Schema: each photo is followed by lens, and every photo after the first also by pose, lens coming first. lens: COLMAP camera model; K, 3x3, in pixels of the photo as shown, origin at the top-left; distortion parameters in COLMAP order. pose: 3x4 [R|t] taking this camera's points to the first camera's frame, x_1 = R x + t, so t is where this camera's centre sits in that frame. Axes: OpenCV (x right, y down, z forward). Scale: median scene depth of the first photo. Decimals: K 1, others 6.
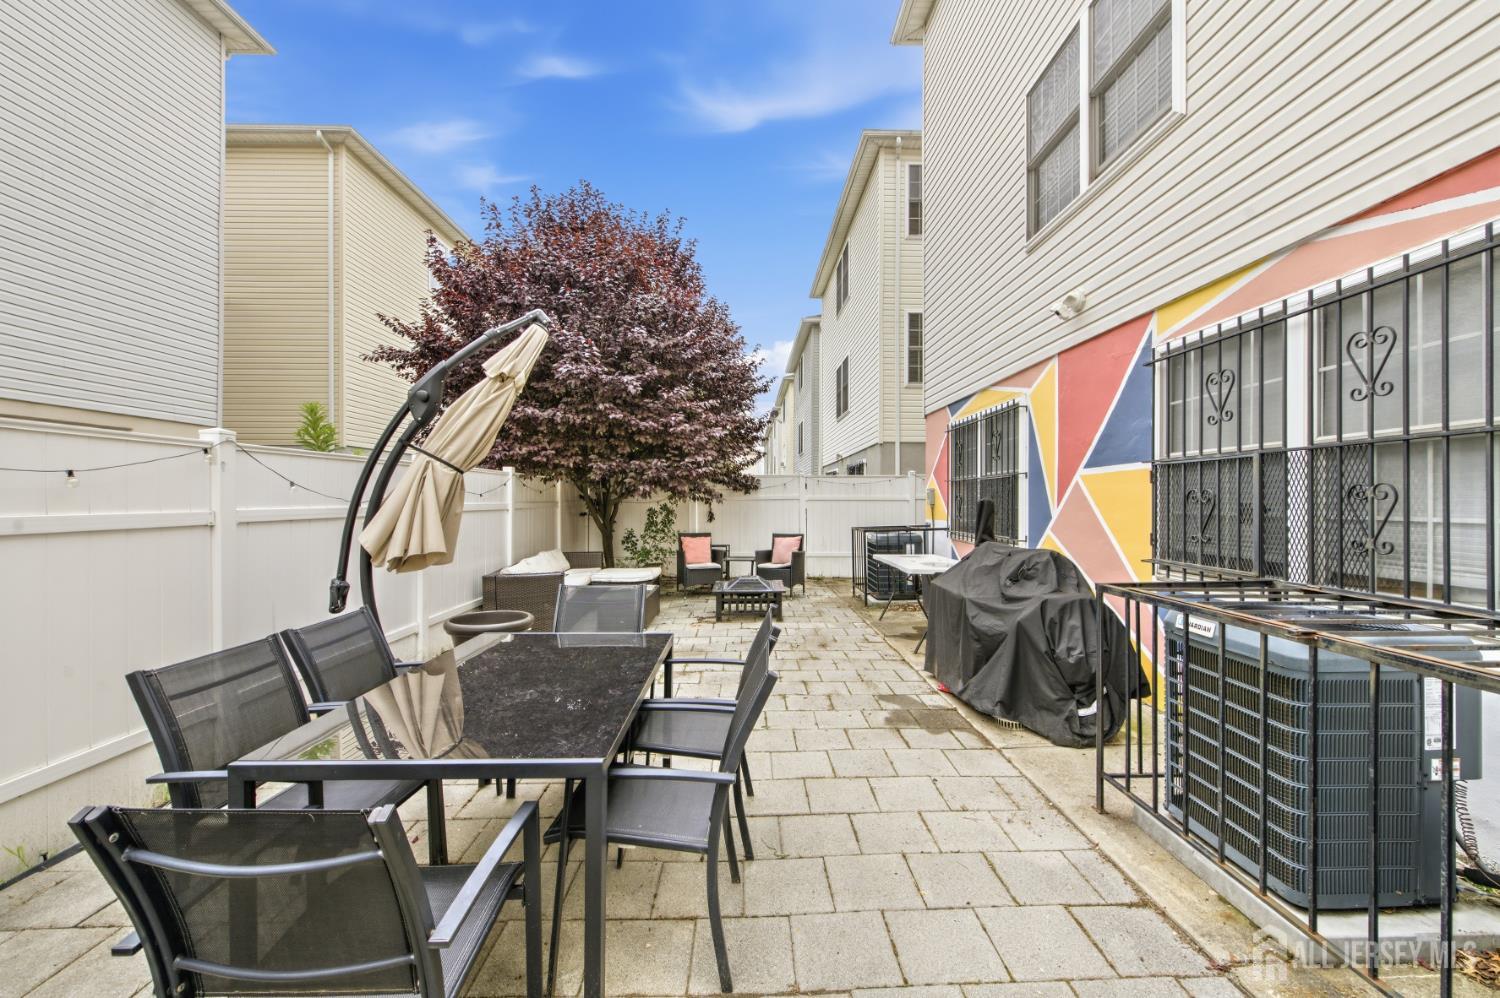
lens RADIAL K [[591.3, 0, 758.9], [0, 591.3, 499.6], [0, 0, 1]] dist [-0.000571, -0.001381]
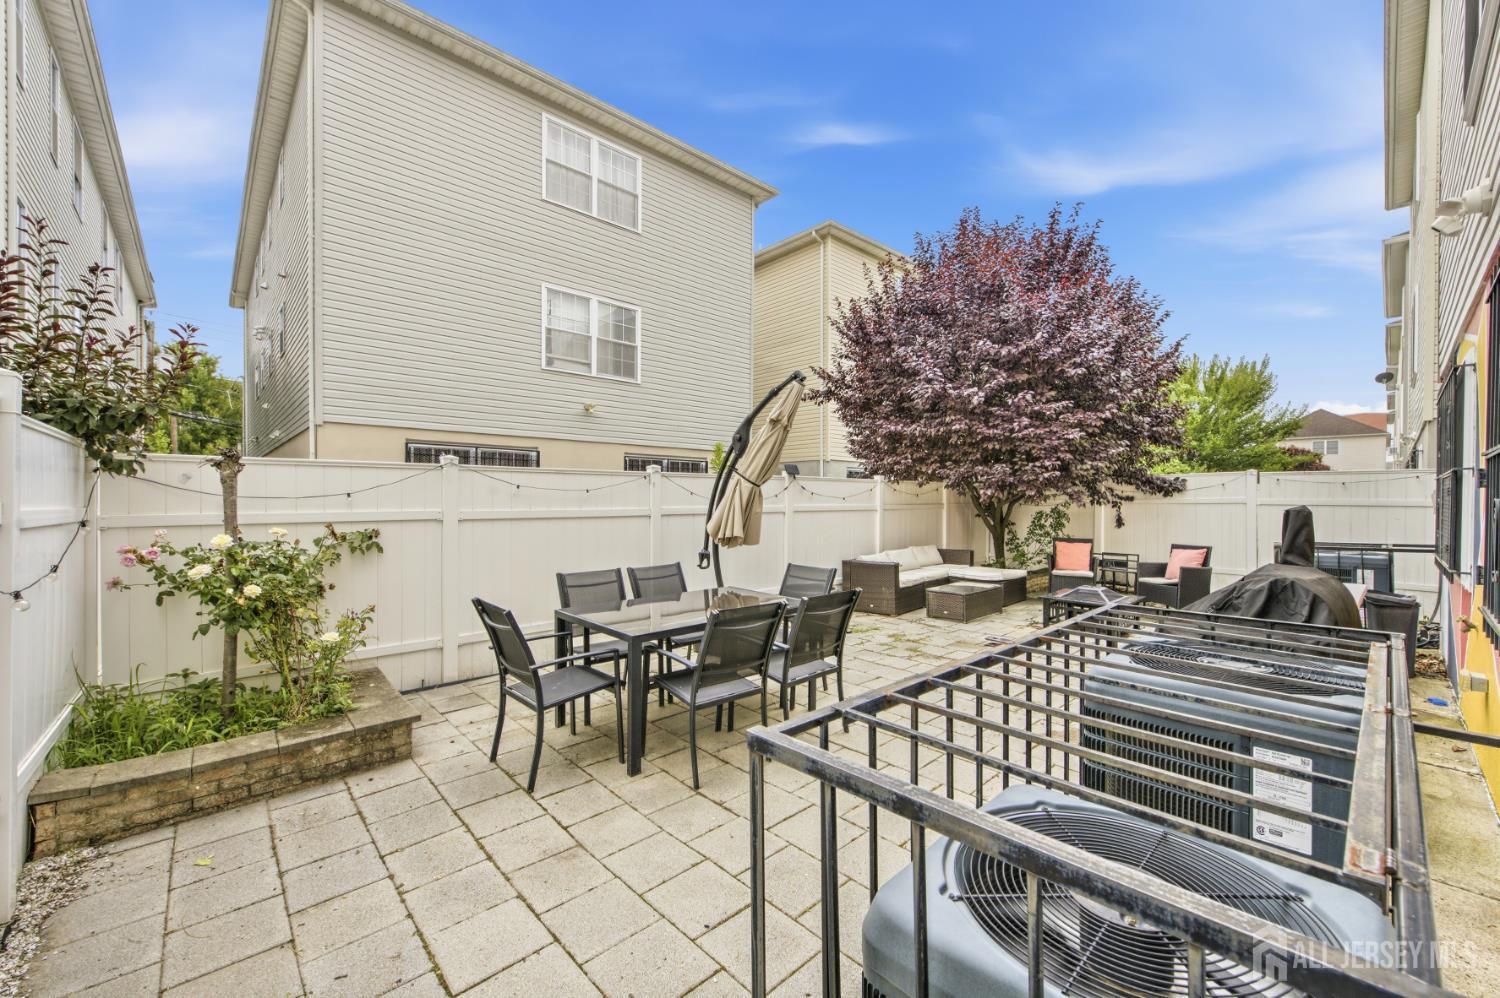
lens RADIAL K [[591.3, 0, 763.8], [0, 591.3, 500.2], [0, 0, 1]] dist [-0.000571, -0.001381]
pose [[0.665601, 0.006870, -0.746276, 0.313731], [-0.005060, 0.999976, 0.004693, -0.007243], [0.746290, 0.000652, 0.665620, -0.002538]]
